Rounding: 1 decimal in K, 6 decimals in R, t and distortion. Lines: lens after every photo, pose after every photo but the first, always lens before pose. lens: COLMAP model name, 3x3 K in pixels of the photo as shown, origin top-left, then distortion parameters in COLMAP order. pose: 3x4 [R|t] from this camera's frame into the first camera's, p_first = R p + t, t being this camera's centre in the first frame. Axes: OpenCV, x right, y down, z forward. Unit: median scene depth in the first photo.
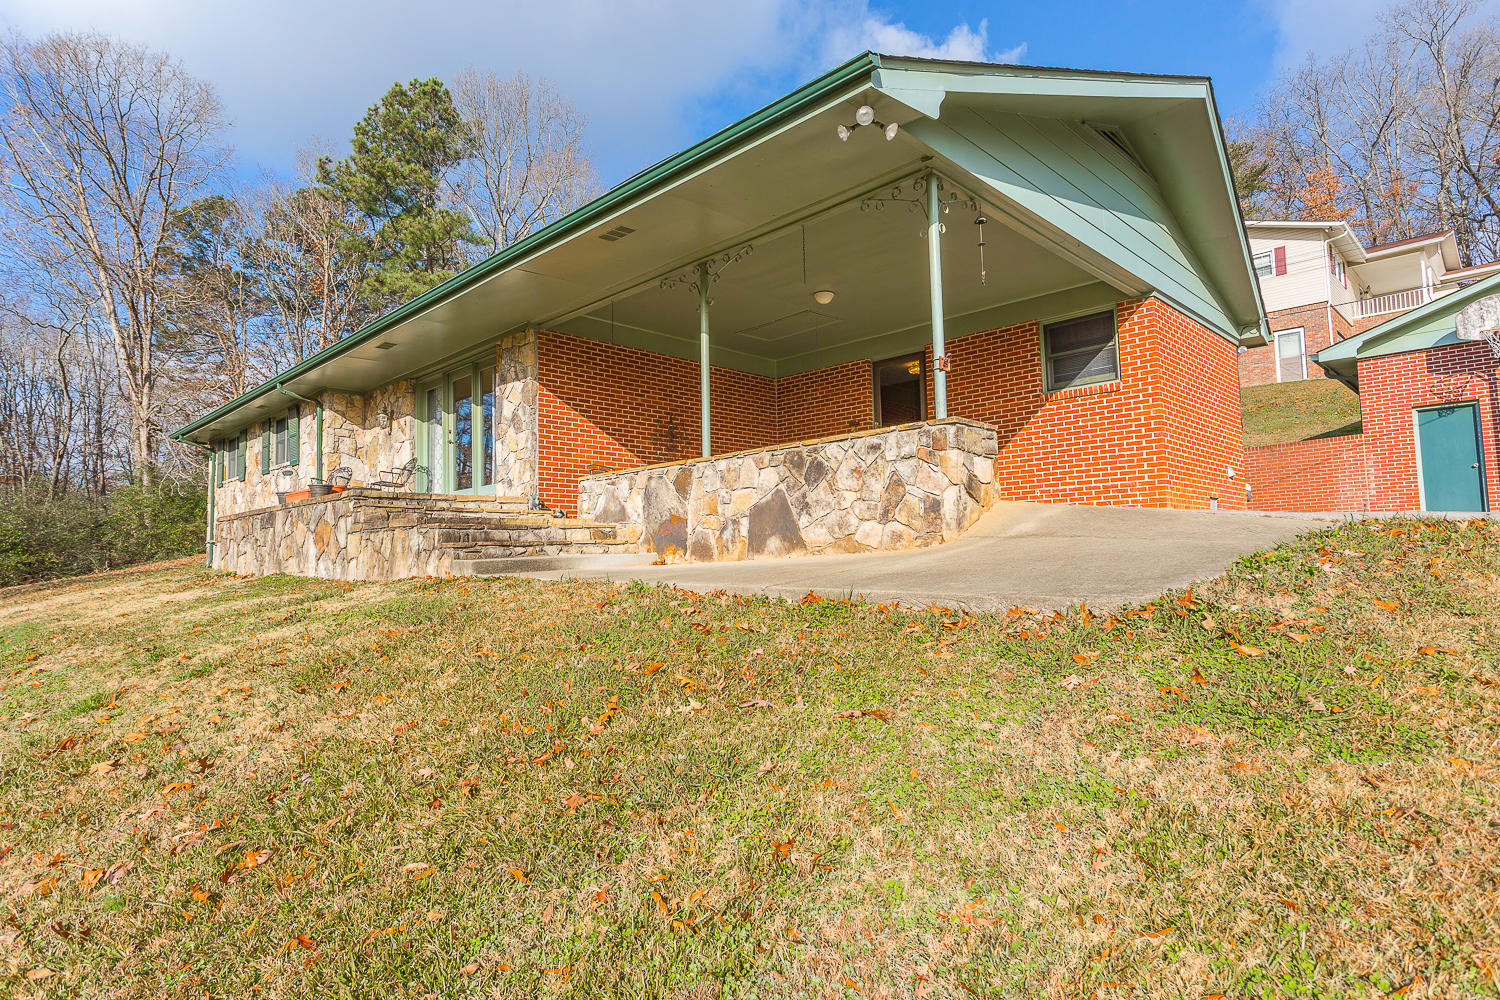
lens RADIAL K [[824.4, 0, 750.0], [0, 824.4, 500.0], [0, 0, 1]] dist [0.010251, -0.008106]
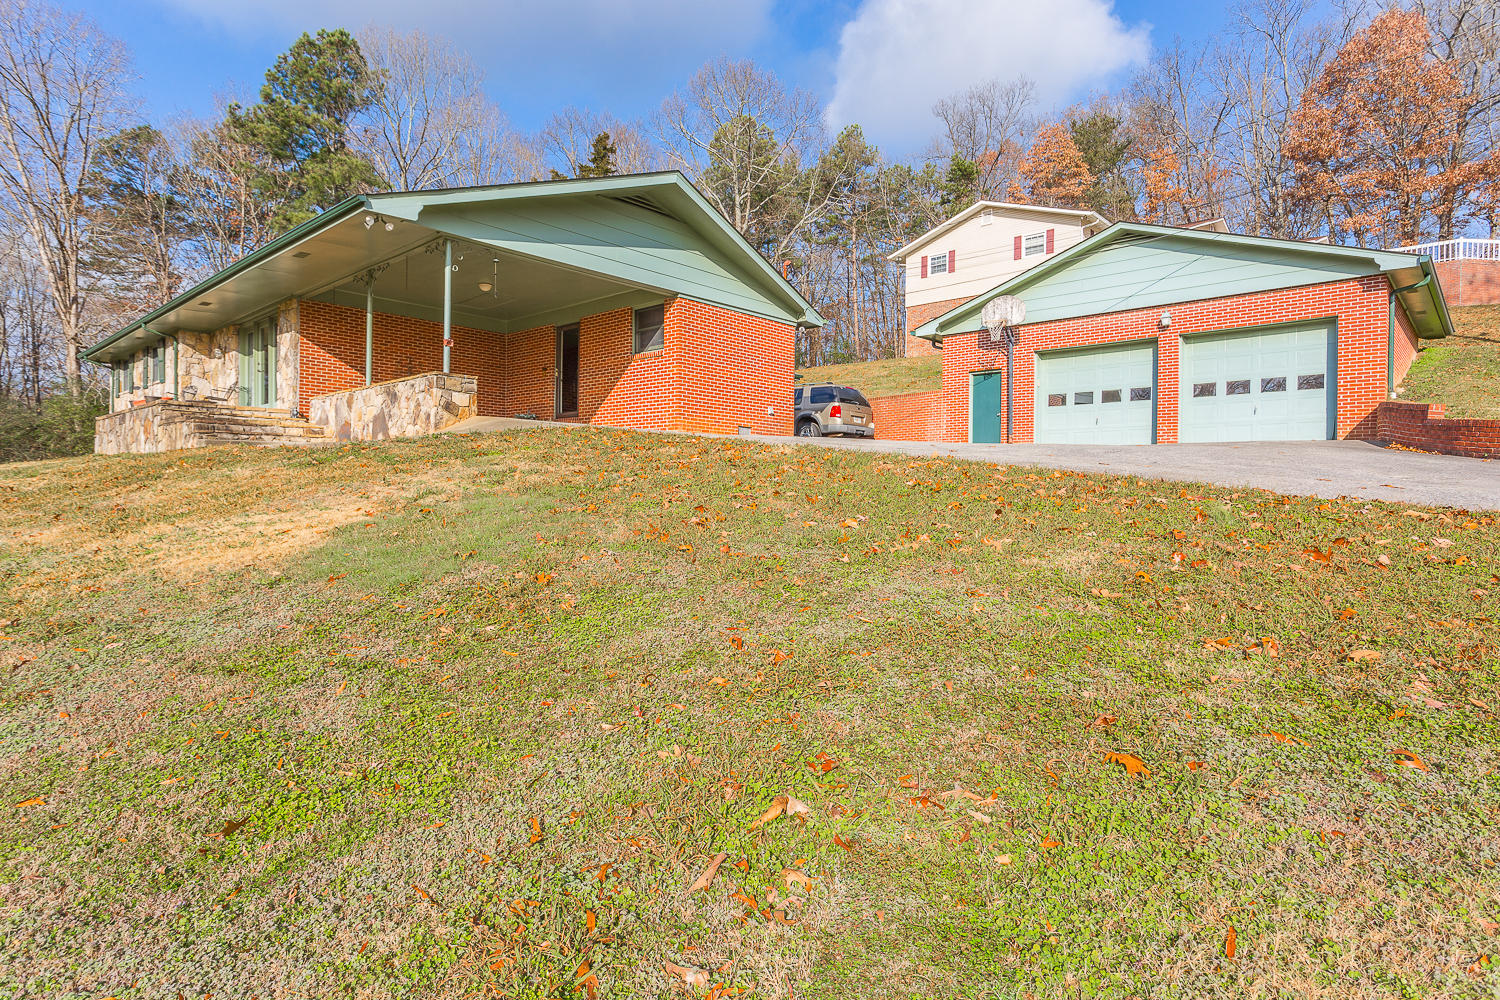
lens RADIAL K [[824.4, 0, 750.0], [0, 824.4, 500.0], [0, 0, 1]] dist [0.010251, -0.008106]
pose [[0.998850, 0.033525, 0.034284, 0.400179], [-0.036084, 0.996380, 0.076969, 0.011240], [-0.031580, -0.078118, 0.996444, -0.431854]]
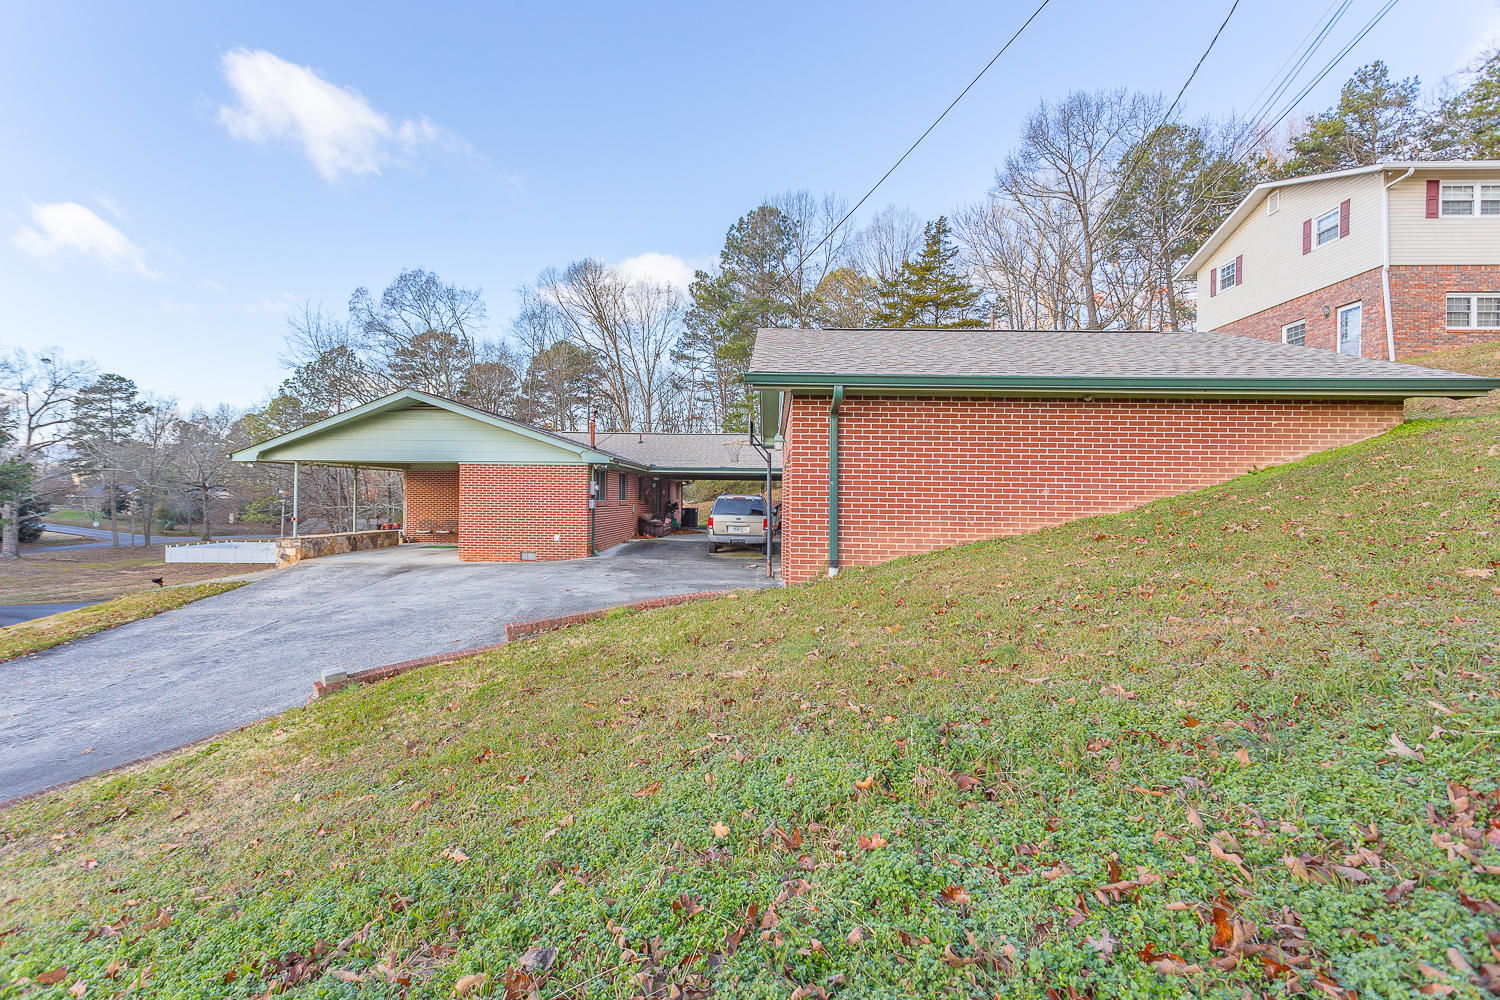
lens RADIAL K [[722.3, 0, 750.0], [0, 722.3, 500.0], [0, 0, 1]] dist [0.000752, 0.000095]
pose [[0.678926, 0.026497, -0.733728, 1.682127], [0.031178, 0.997407, 0.064868, -0.172101], [0.733544, -0.066917, 0.676339, 0.168494]]
